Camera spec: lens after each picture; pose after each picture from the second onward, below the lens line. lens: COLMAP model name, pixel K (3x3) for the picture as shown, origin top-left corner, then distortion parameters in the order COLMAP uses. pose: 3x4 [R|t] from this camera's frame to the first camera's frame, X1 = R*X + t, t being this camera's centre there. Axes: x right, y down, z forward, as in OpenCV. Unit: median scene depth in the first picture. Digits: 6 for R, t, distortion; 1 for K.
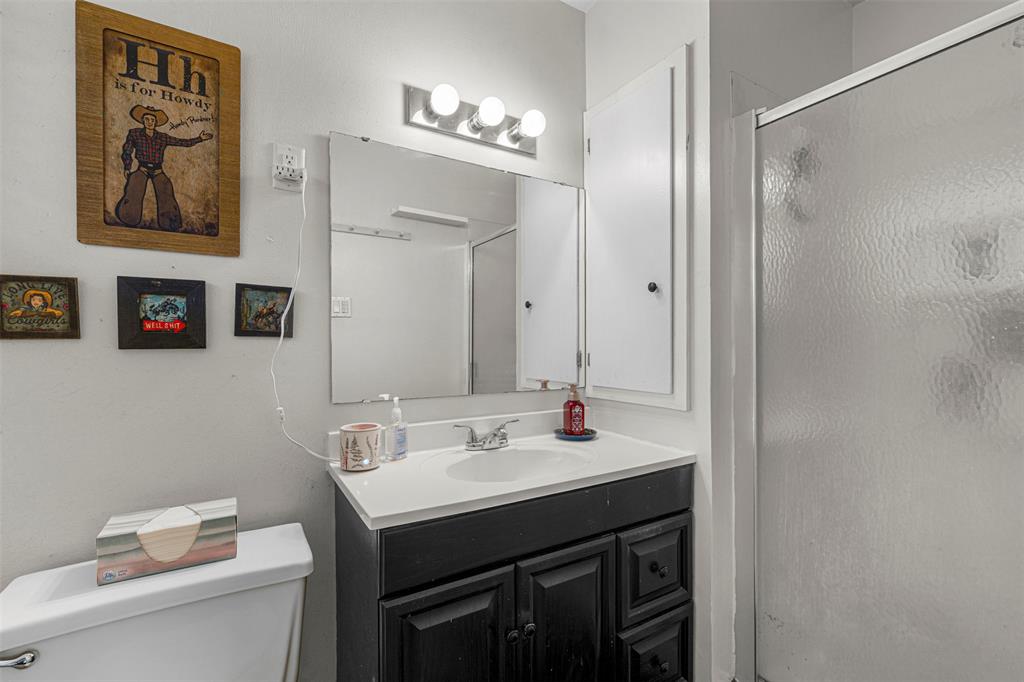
lens RADIAL K [[461.8, 0, 513.8], [0, 461.8, 340.0], [0, 0, 1]] dist [-0.000816, 0.000006]
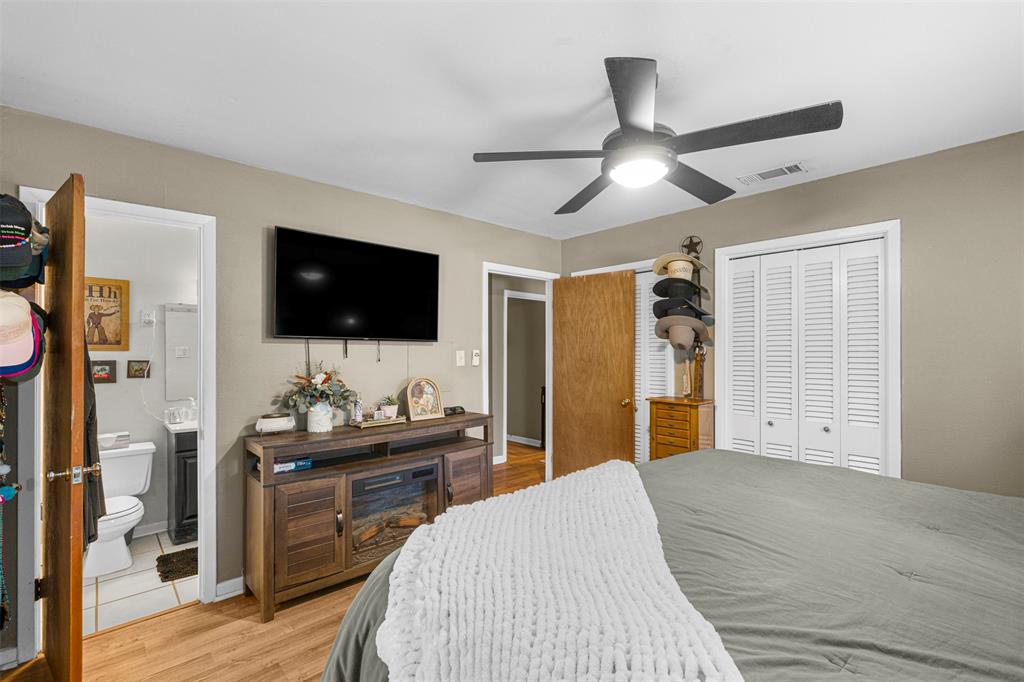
lens RADIAL K [[461.8, 0, 512.0], [0, 461.8, 348.3], [0, 0, 1]] dist [-0.000816, 0.000006]
pose [[0.979502, 0.002997, 0.201413, 1.251969], [-0.003132, 0.999995, 0.000353, -0.216458], [-0.201411, -0.000977, 0.979506, -2.467274]]
